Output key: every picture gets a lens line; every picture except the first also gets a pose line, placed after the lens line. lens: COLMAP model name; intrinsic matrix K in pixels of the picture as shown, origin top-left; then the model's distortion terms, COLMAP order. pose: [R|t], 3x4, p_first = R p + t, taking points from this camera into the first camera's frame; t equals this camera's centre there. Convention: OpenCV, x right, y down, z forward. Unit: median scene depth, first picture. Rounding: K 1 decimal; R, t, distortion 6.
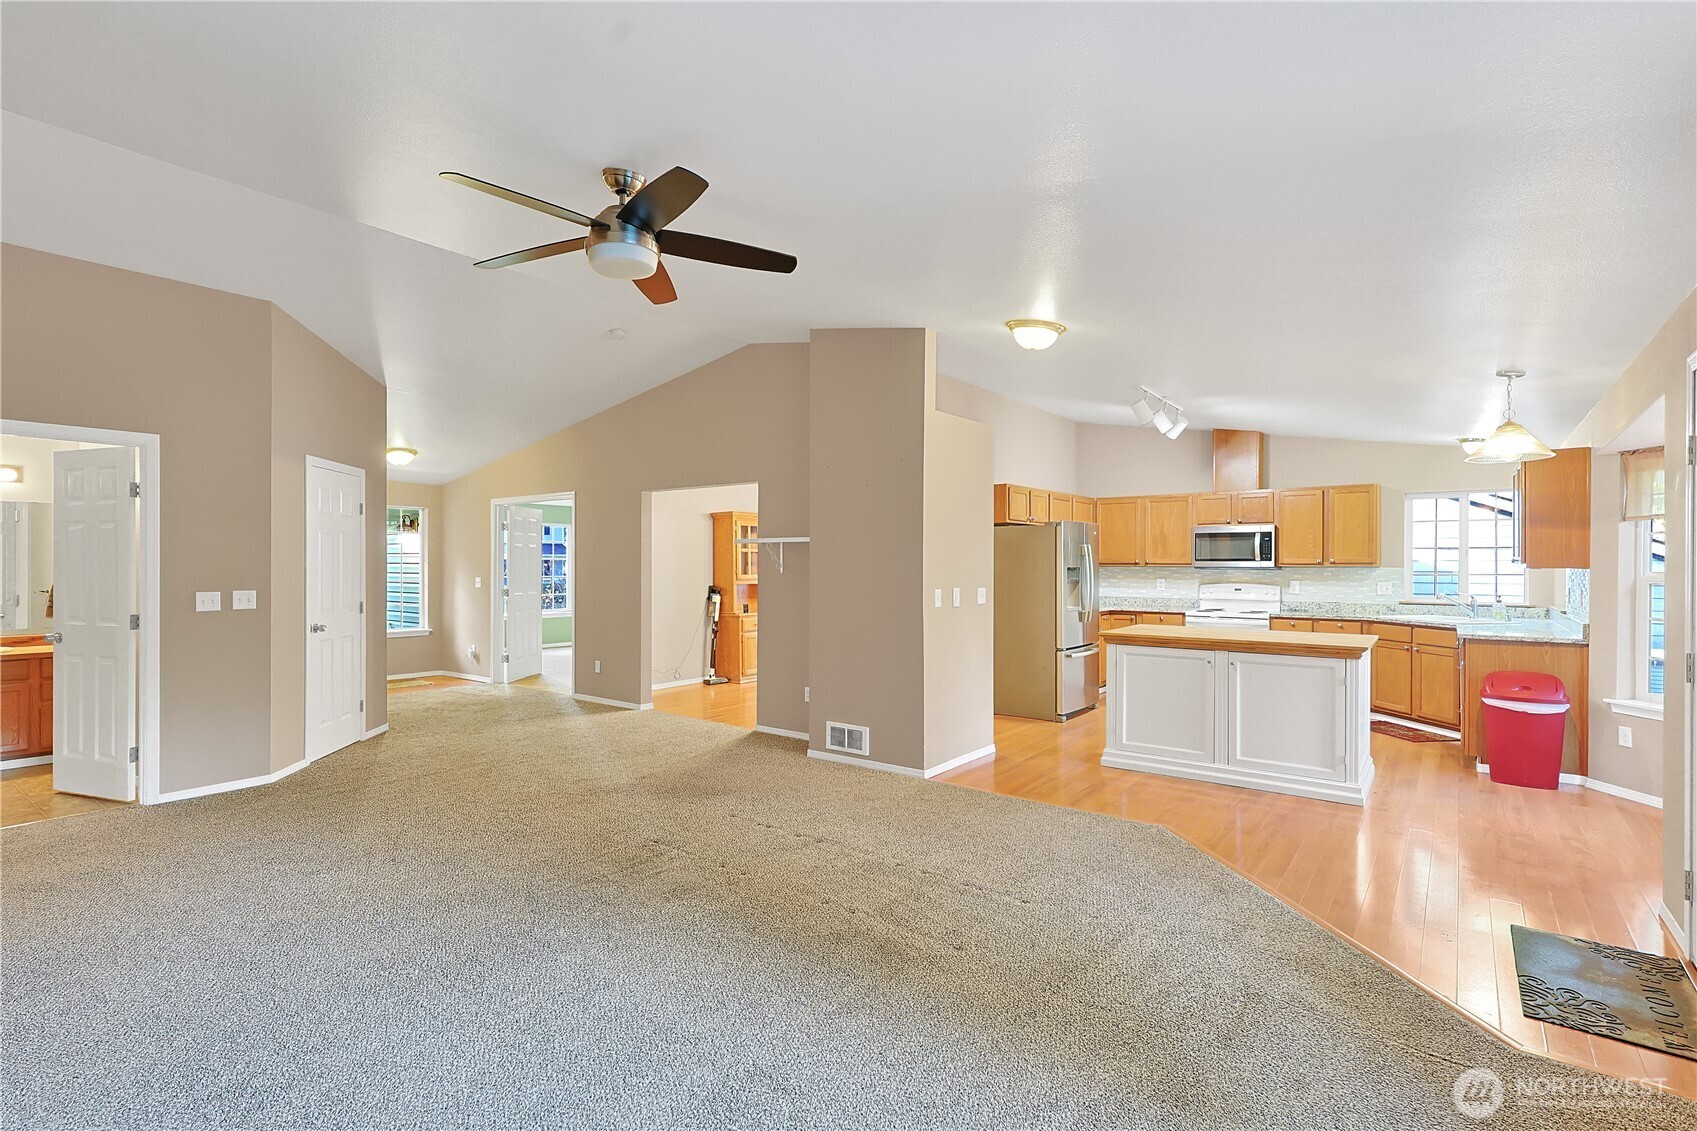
lens RADIAL K [[784.4, 0, 849.8], [0, 784.4, 563.3], [0, 0, 1]] dist [0.000027, 0.001970]
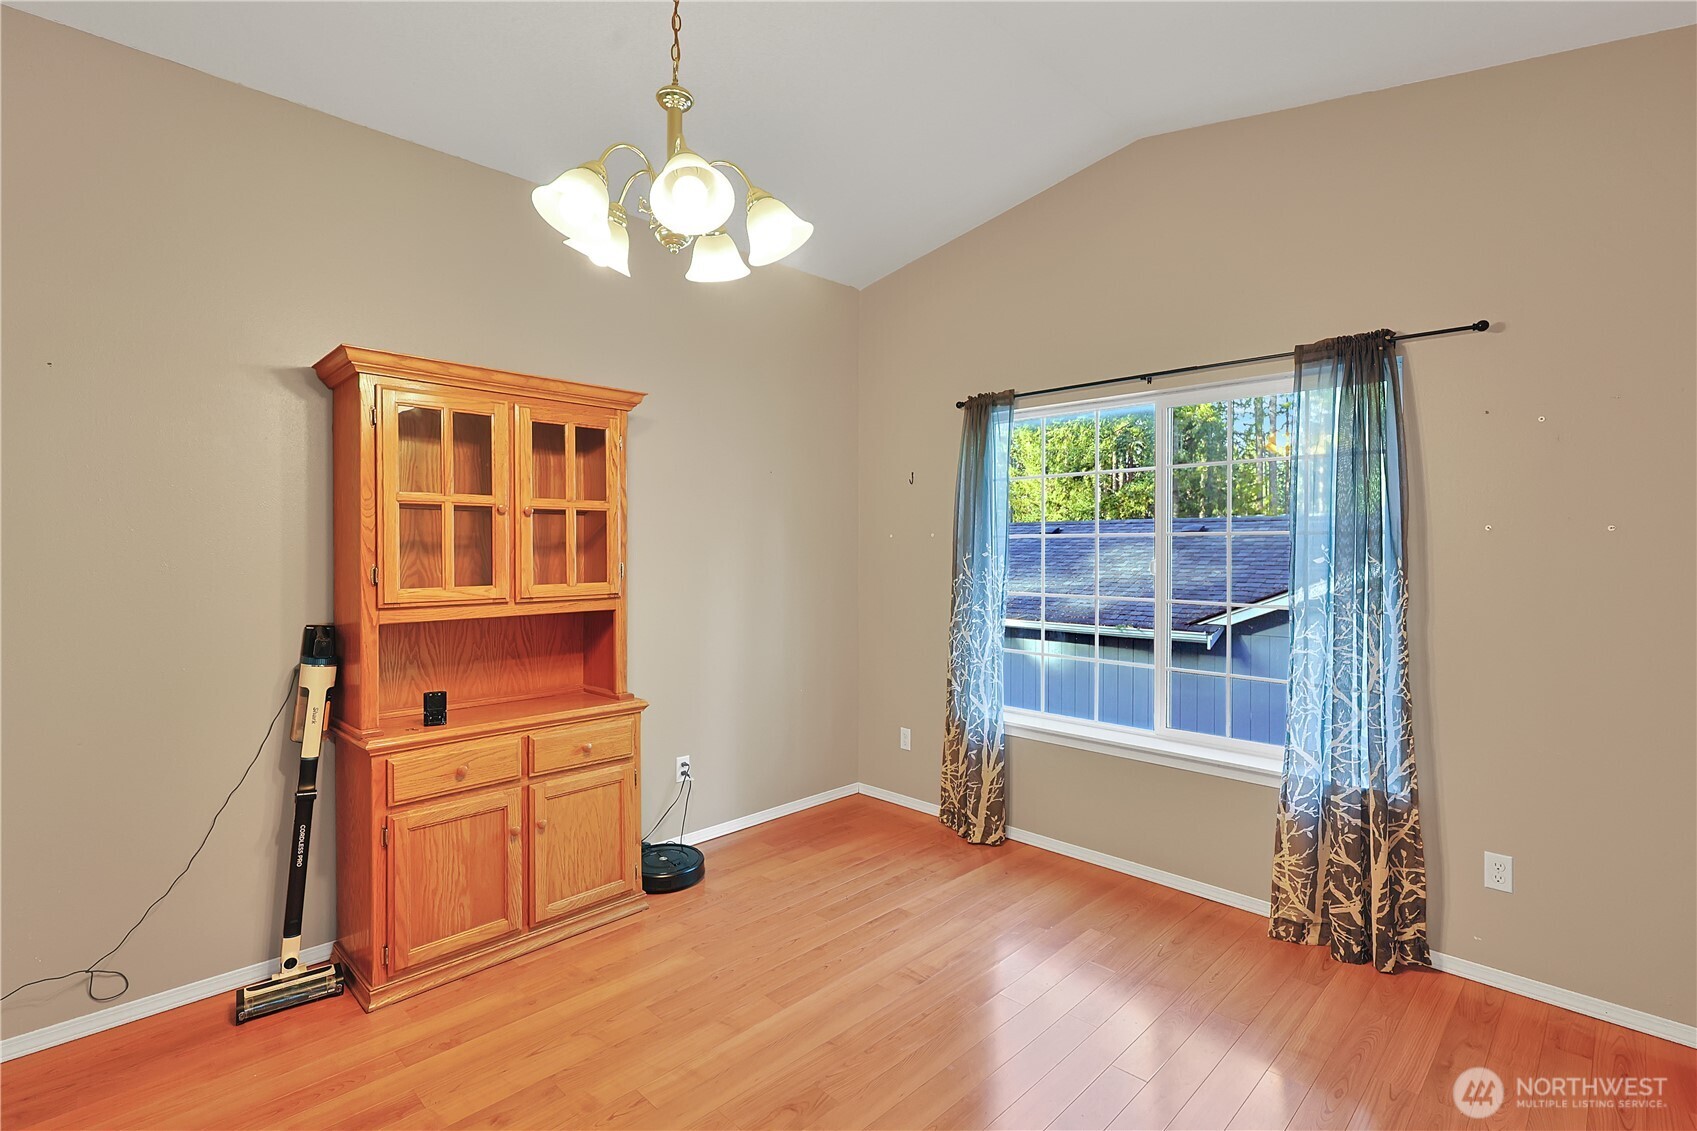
lens RADIAL K [[784.4, 0, 849.3], [0, 784.4, 553.7], [0, 0, 1]] dist [0.000027, 0.001970]
pose [[0.993133, 0.001296, -0.116986, 0.054818], [-0.001100, 0.999998, 0.001744, 0.002109], [0.116988, -0.001603, 0.993132, 0.874108]]
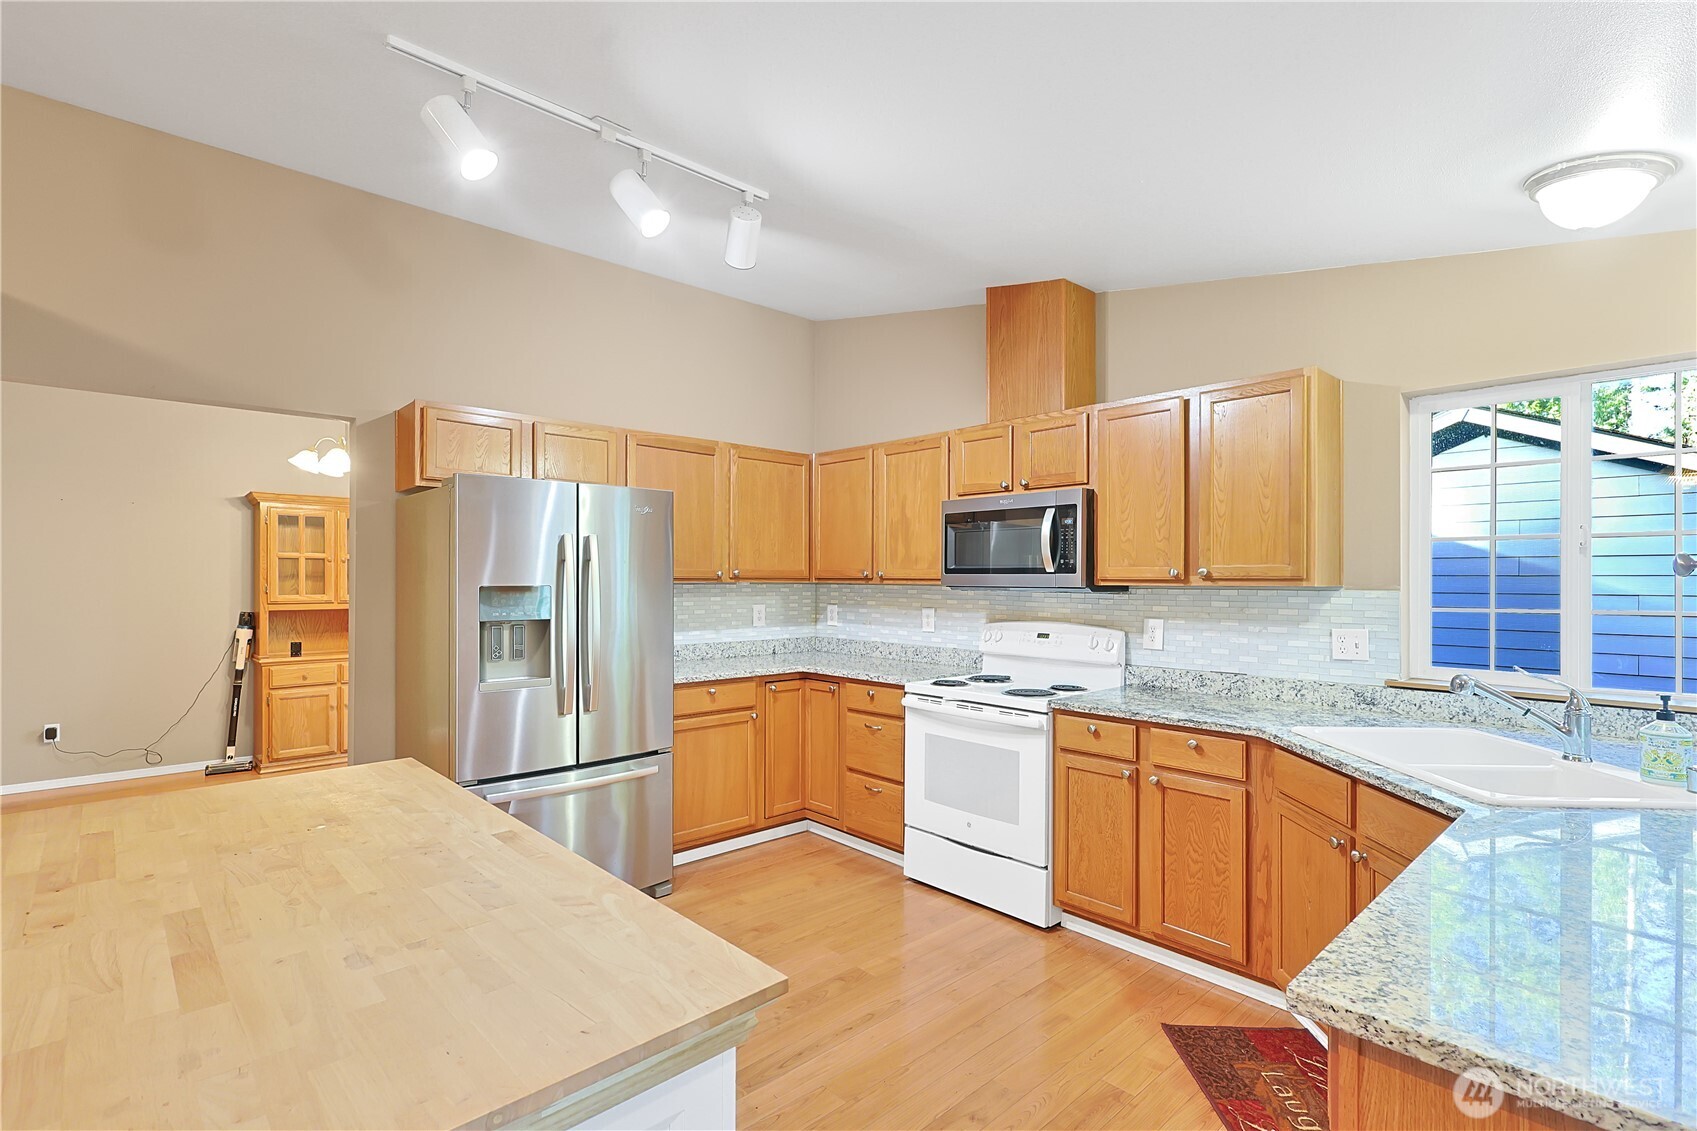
lens RADIAL K [[784.4, 0, 846.2], [0, 784.4, 578.6], [0, 0, 1]] dist [0.000027, 0.001970]
pose [[0.986682, 0.003239, -0.162629, 0.468088], [-0.003571, 0.999992, -0.001753, 0.001446], [0.162622, 0.002310, 0.986686, 0.542148]]
